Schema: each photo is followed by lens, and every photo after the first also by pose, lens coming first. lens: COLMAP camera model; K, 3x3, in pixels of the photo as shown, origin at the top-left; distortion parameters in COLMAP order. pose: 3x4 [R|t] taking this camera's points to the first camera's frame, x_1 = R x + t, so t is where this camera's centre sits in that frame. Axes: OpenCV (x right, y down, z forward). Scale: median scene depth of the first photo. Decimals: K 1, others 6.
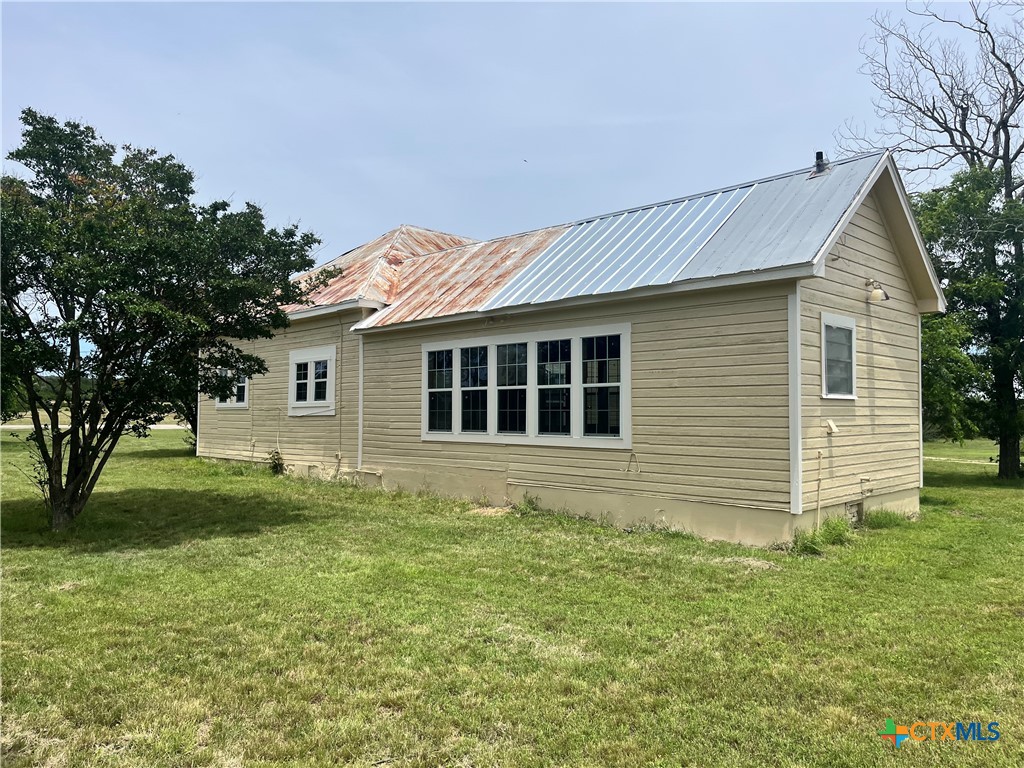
lens RADIAL K [[769.5, 0, 512.0], [0, 769.5, 384.0], [0, 0, 1]] dist [0.004213, -0.009406]
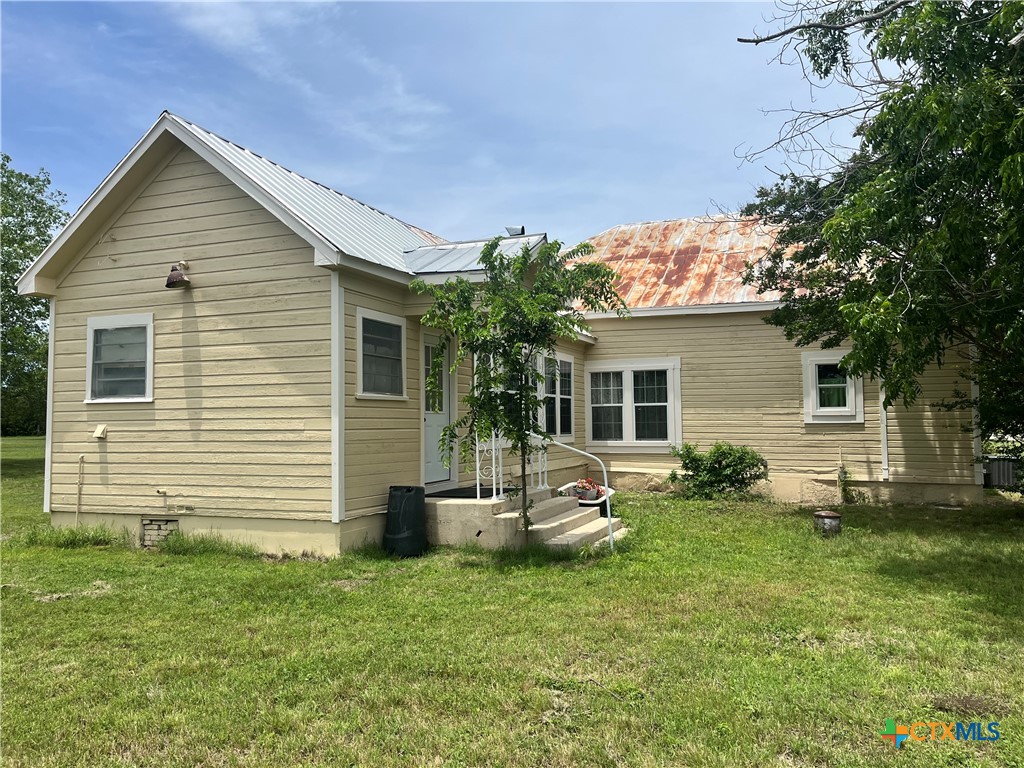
lens RADIAL K [[769.5, 0, 512.0], [0, 769.5, 384.0], [0, 0, 1]] dist [0.004213, -0.009406]
pose [[0.407287, -0.057886, -0.911464, 1.131553], [0.039748, 0.998167, -0.045631, 0.044748], [0.912435, -0.017644, 0.408841, 0.800124]]
